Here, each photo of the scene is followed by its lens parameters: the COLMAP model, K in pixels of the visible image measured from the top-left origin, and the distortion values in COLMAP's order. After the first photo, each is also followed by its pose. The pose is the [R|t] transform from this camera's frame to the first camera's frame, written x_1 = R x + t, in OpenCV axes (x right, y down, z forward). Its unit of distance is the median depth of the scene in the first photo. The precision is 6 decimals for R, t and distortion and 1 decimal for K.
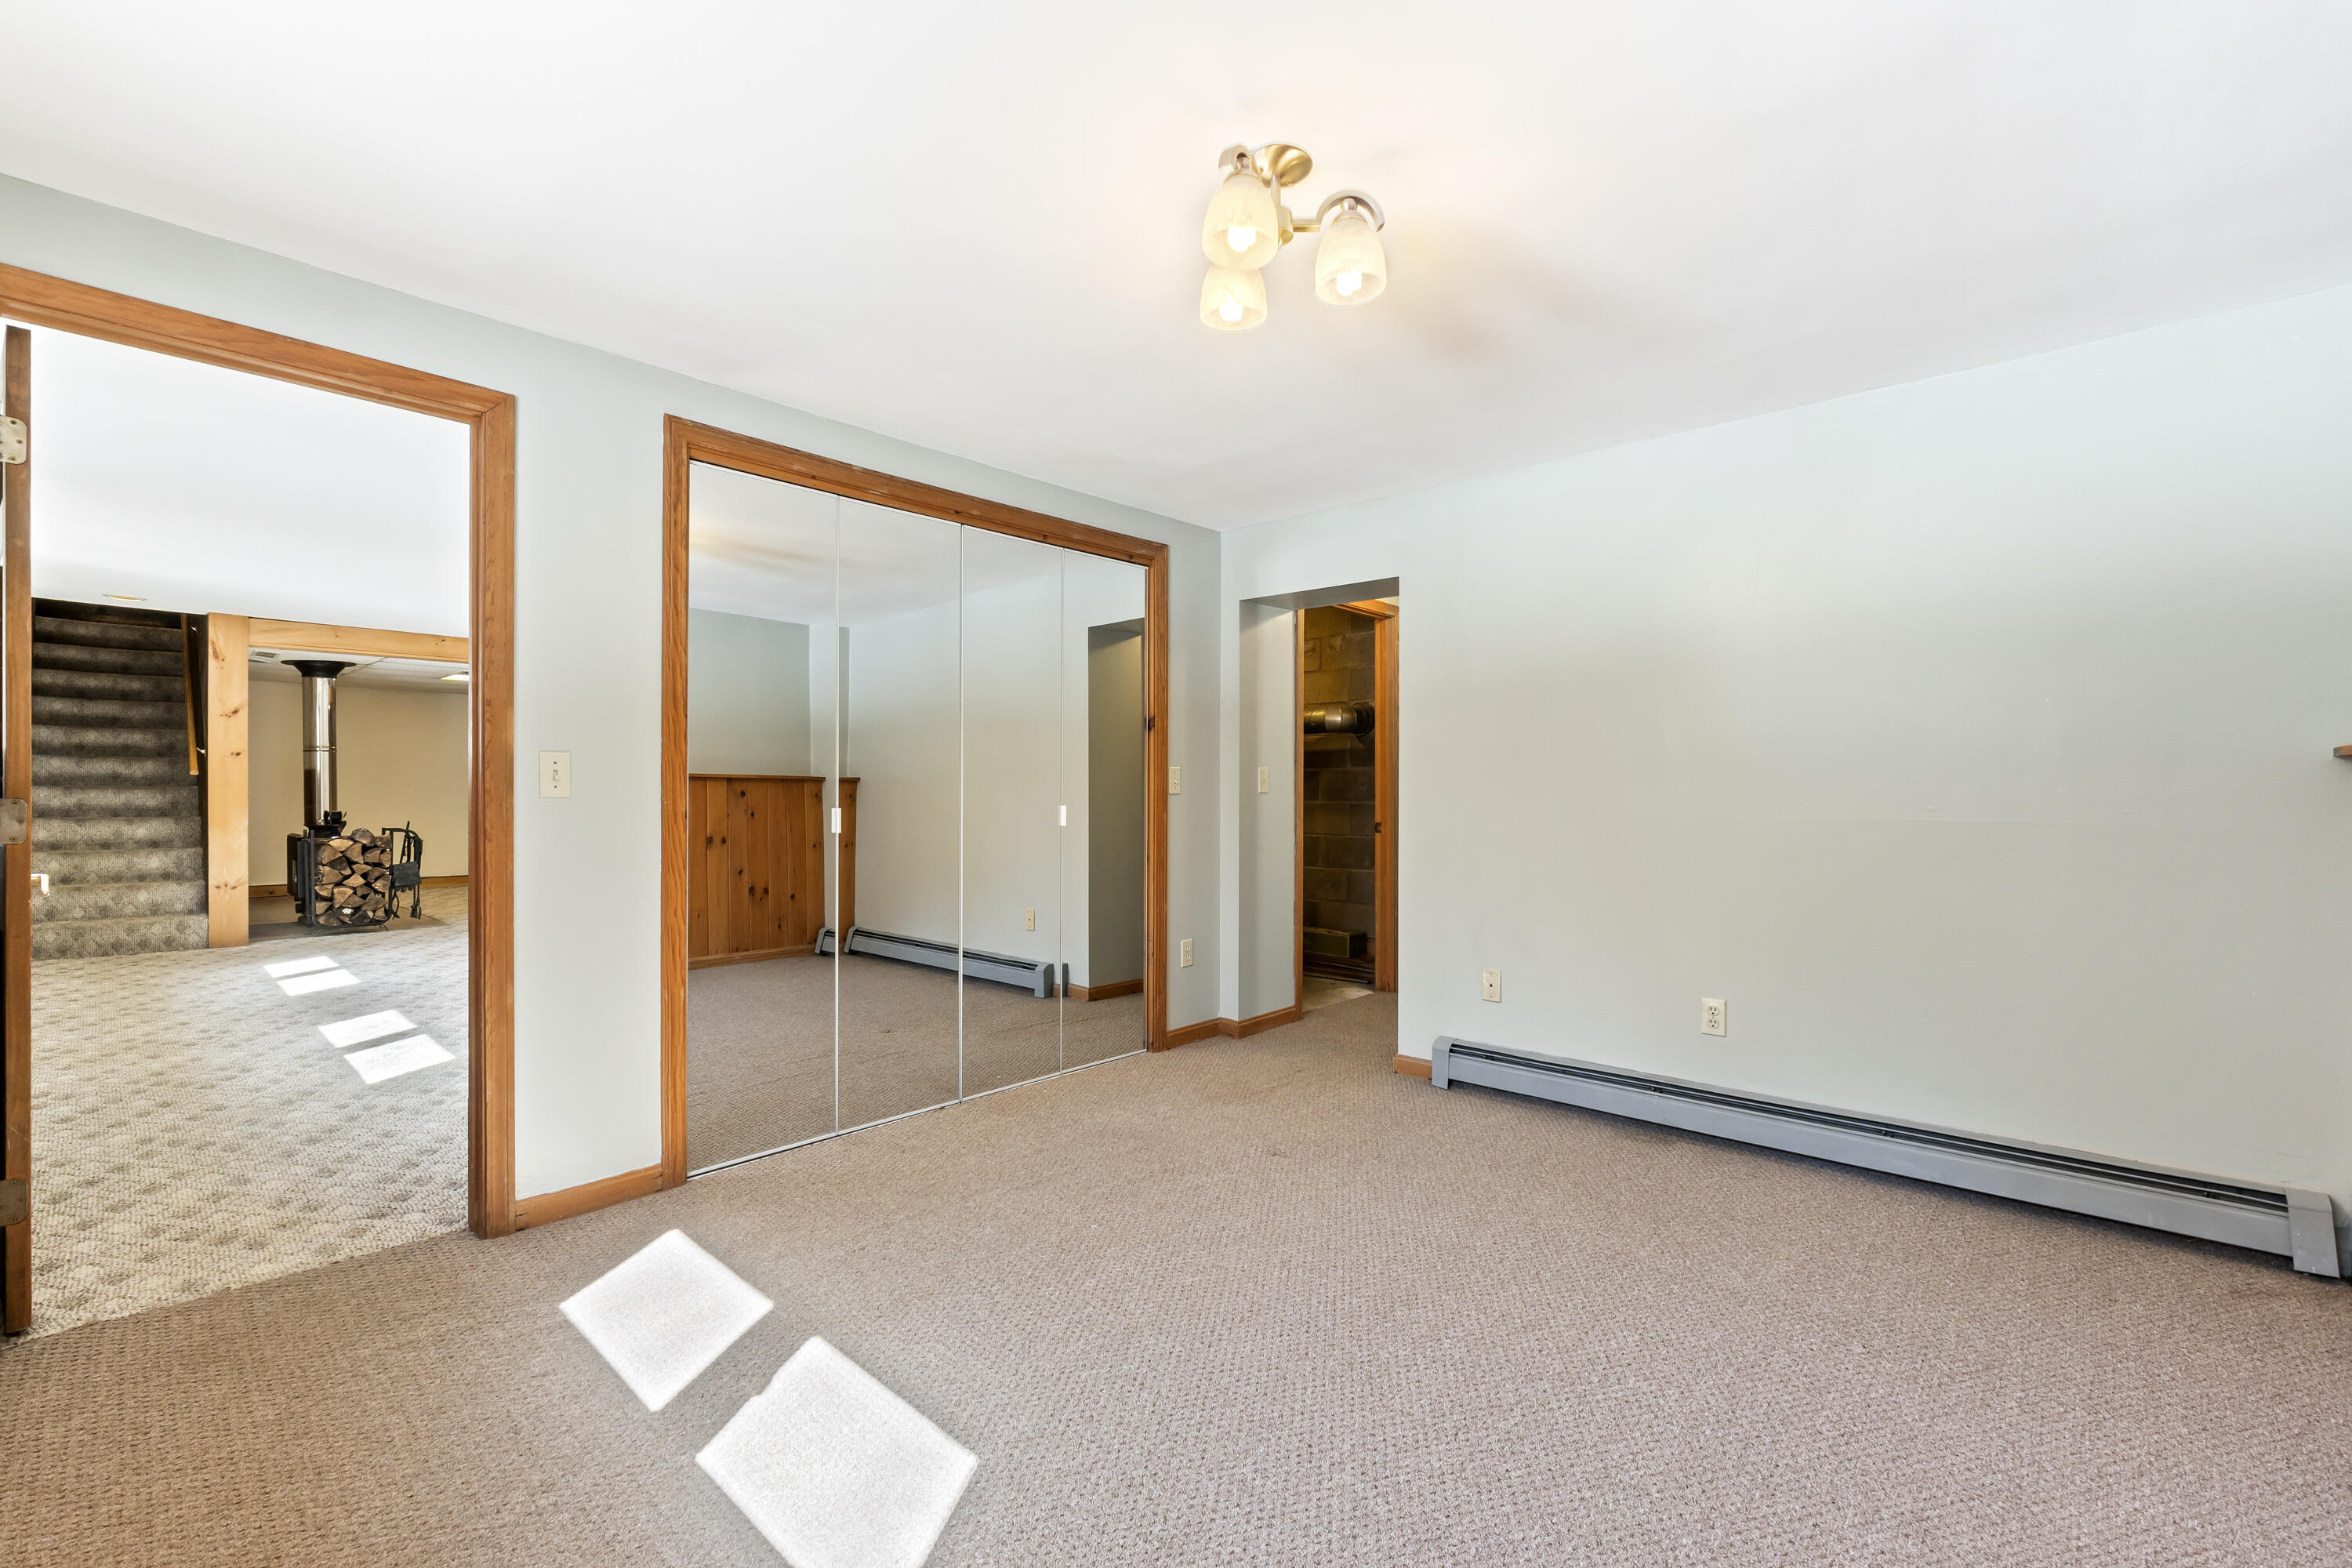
lens RADIAL K [[983.8, 0, 1182.2], [0, 983.8, 789.4], [0, 0, 1]] dist [-0.006520, -0.000120]
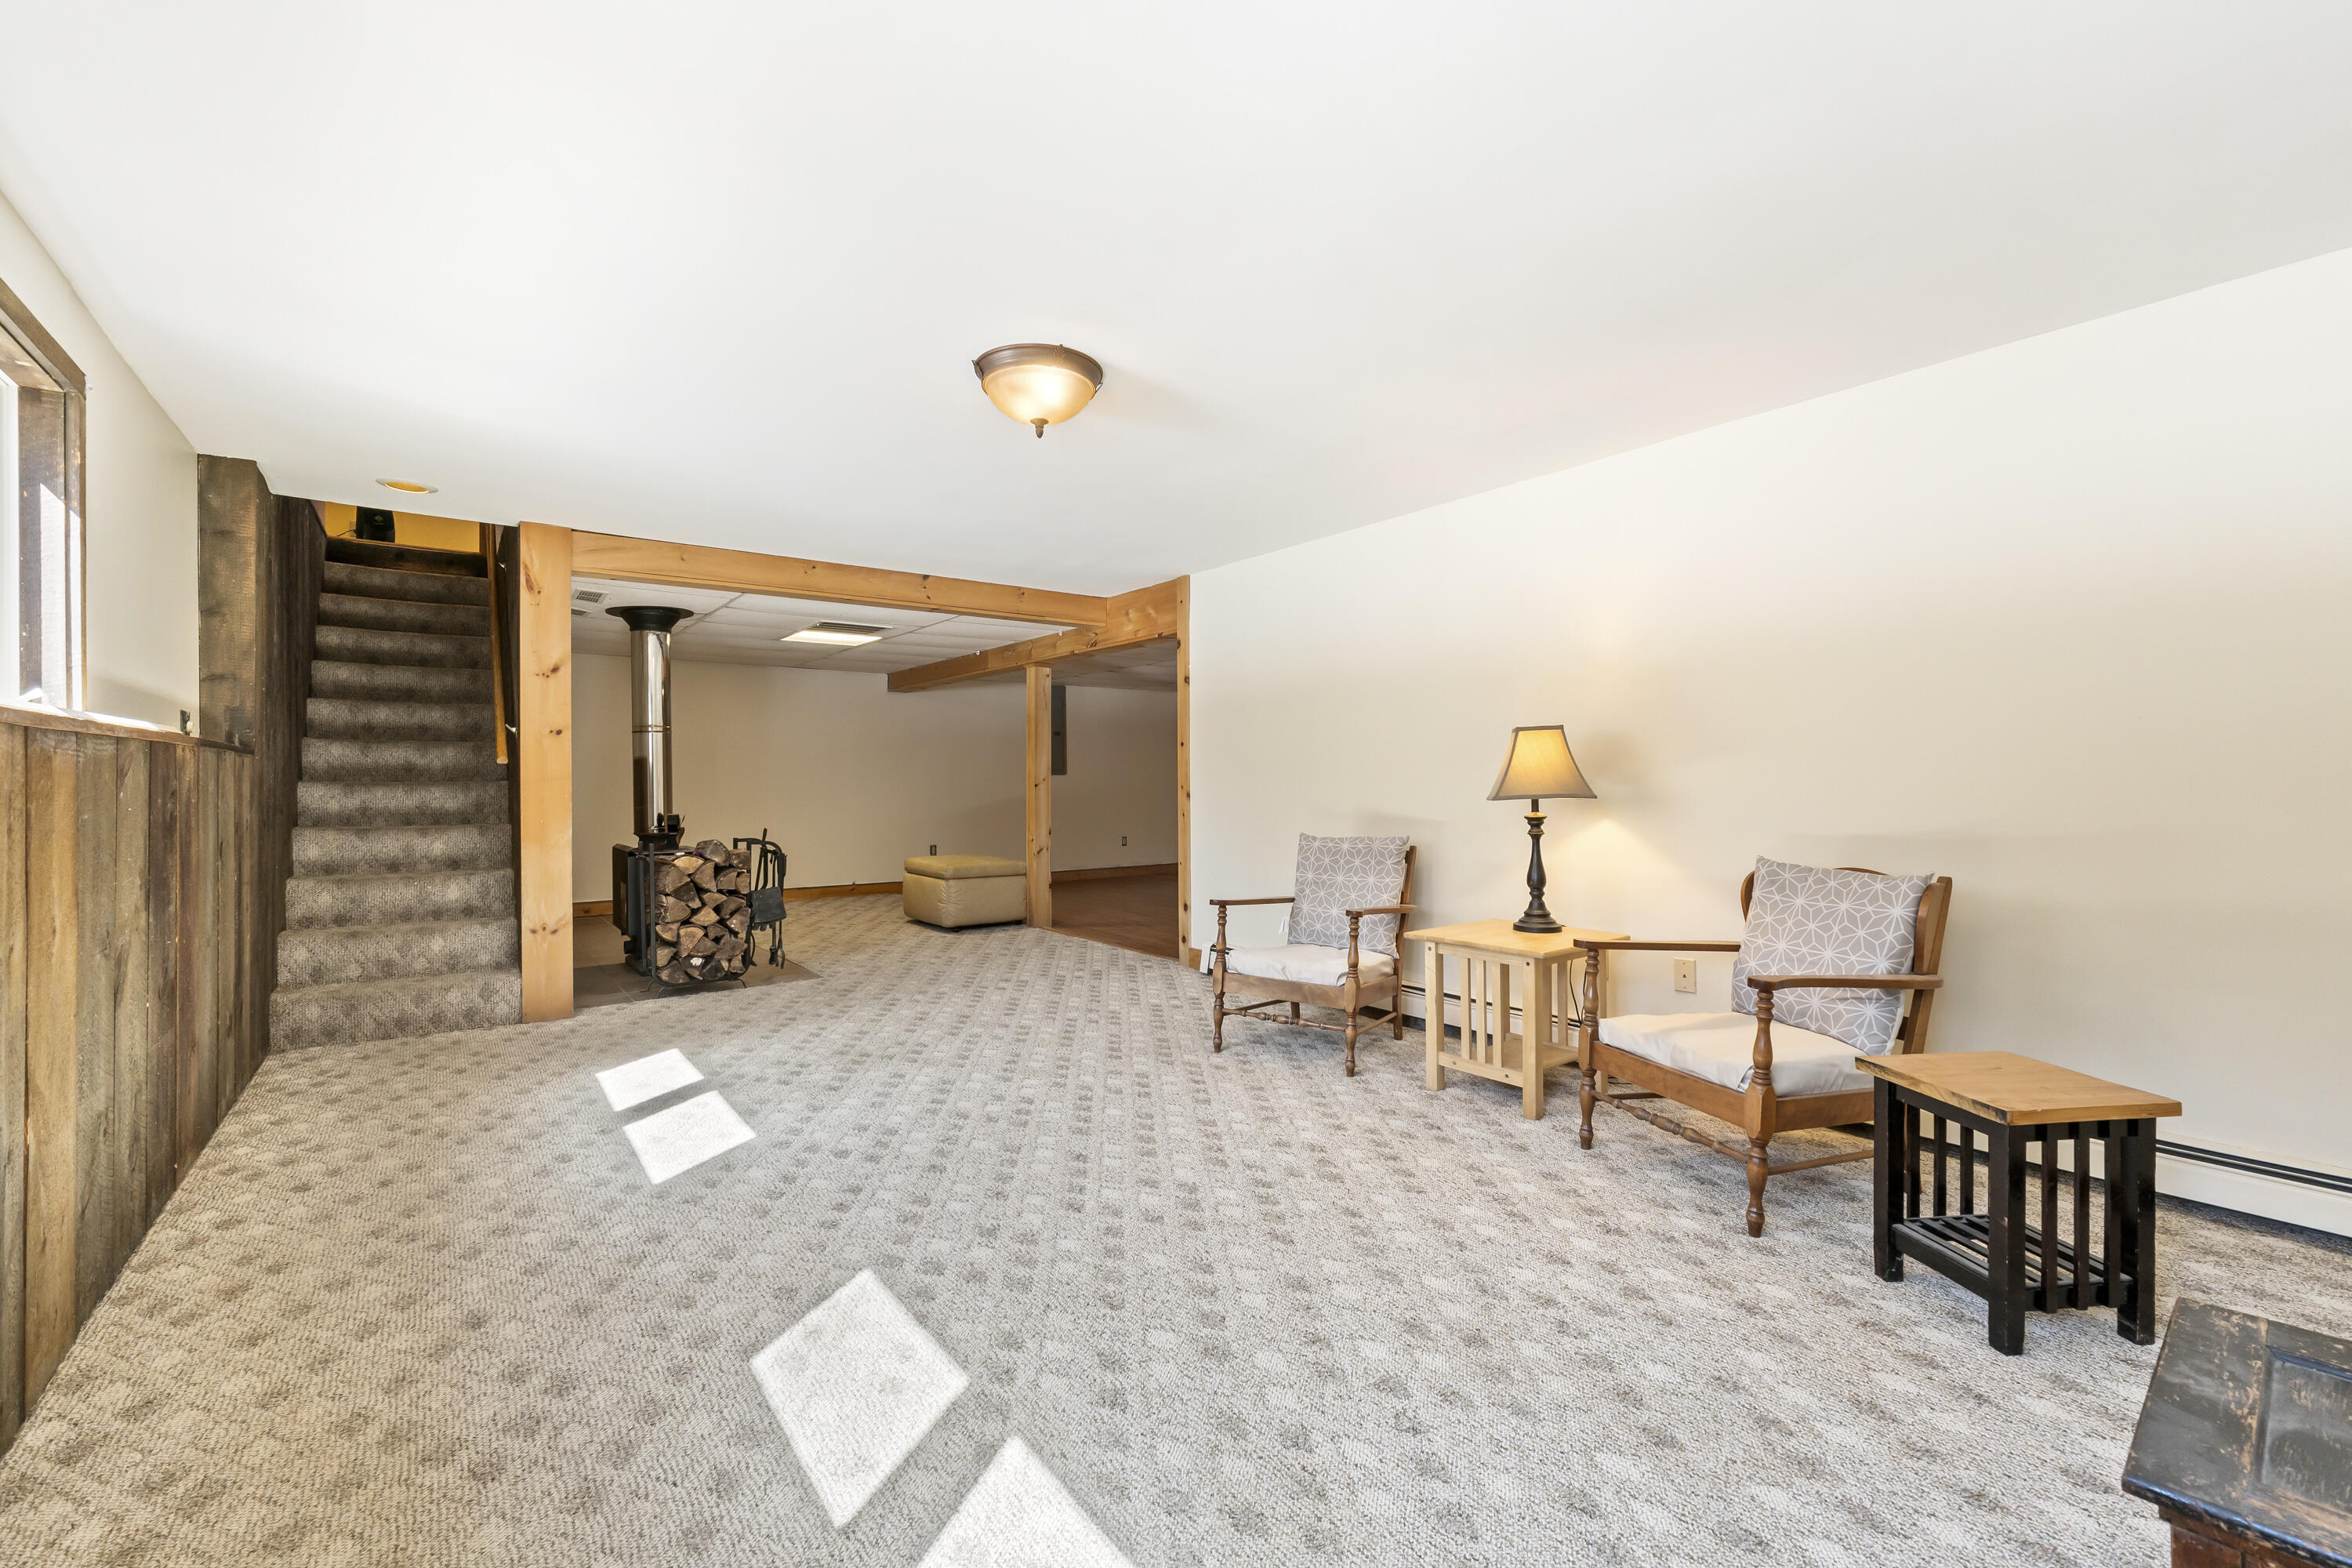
lens RADIAL K [[983.8, 0, 1189.4], [0, 983.8, 772.8], [0, 0, 1]] dist [-0.006520, -0.000120]
pose [[0.982988, -0.011418, -0.183316, -0.392222], [0.010013, 0.999913, -0.008589, 0.001872], [0.183398, 0.006608, 0.983017, 0.392691]]
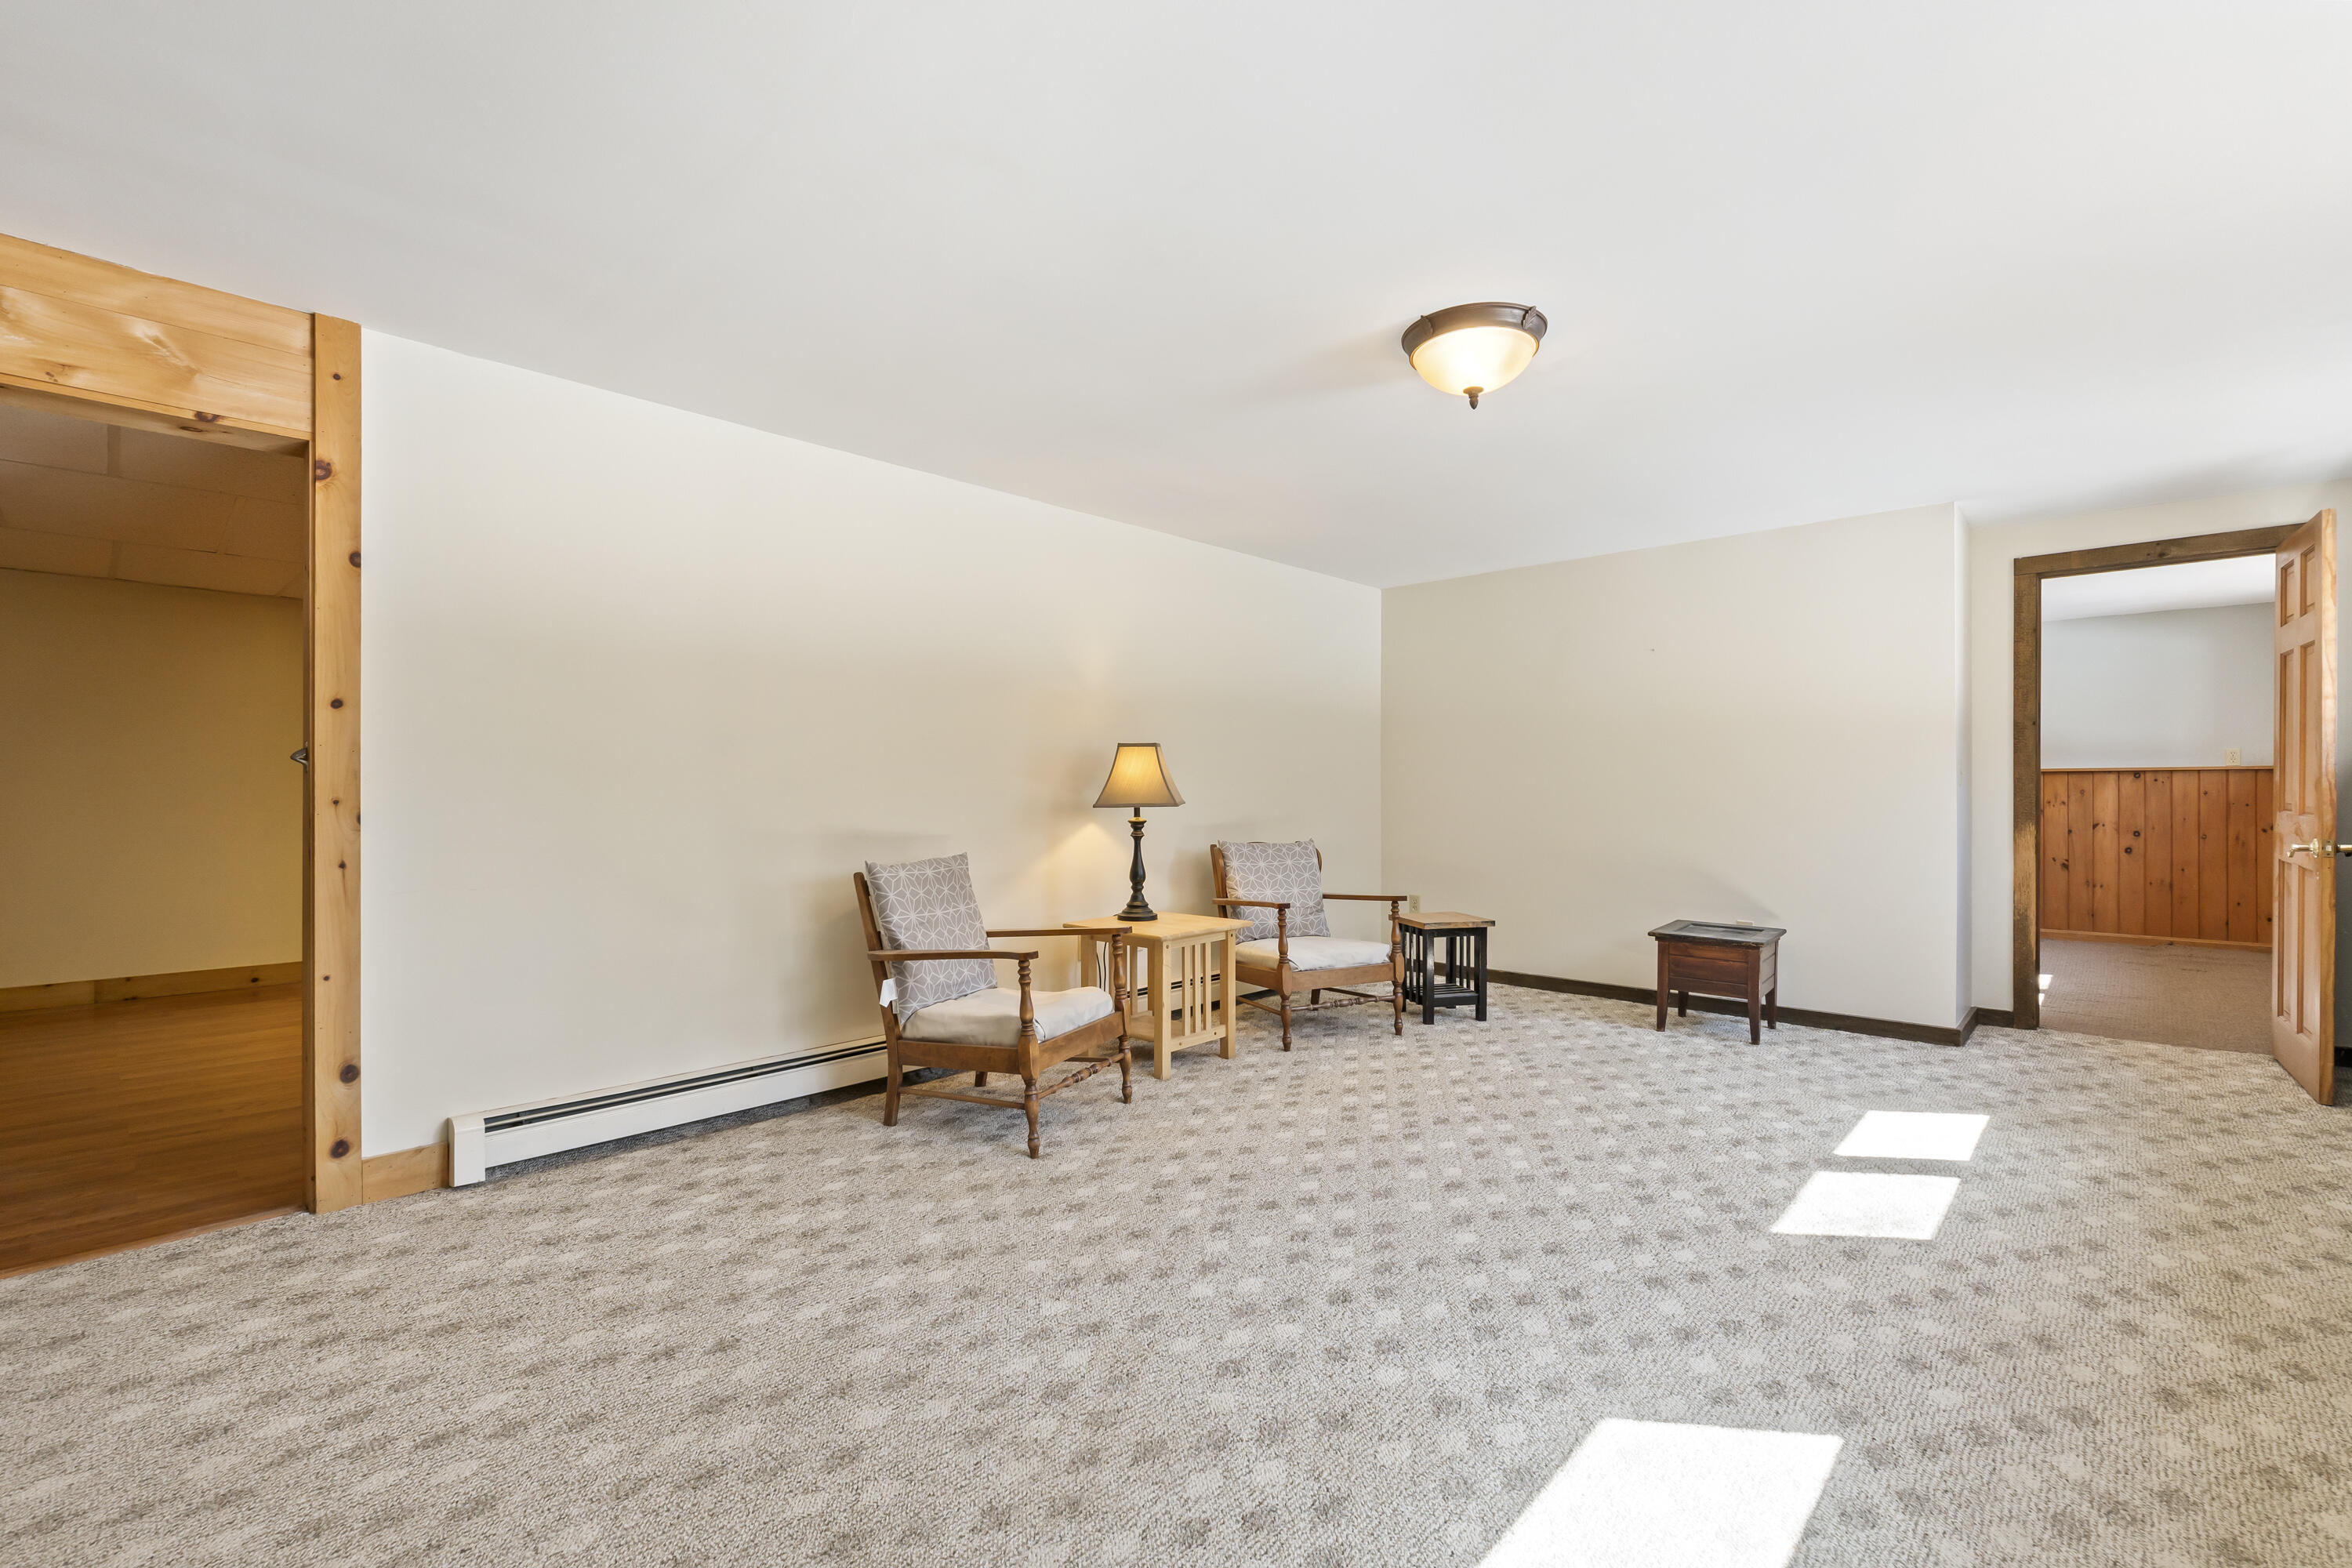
lens RADIAL K [[983.8, 0, 1216.5], [0, 983.8, 798.7], [0, 0, 1]] dist [-0.006520, -0.000120]
pose [[0.019000, -0.015323, 0.999702, -0.865933], [-0.000492, 0.999882, 0.015335, -0.000522], [-0.999819, -0.000784, 0.018990, 0.840722]]
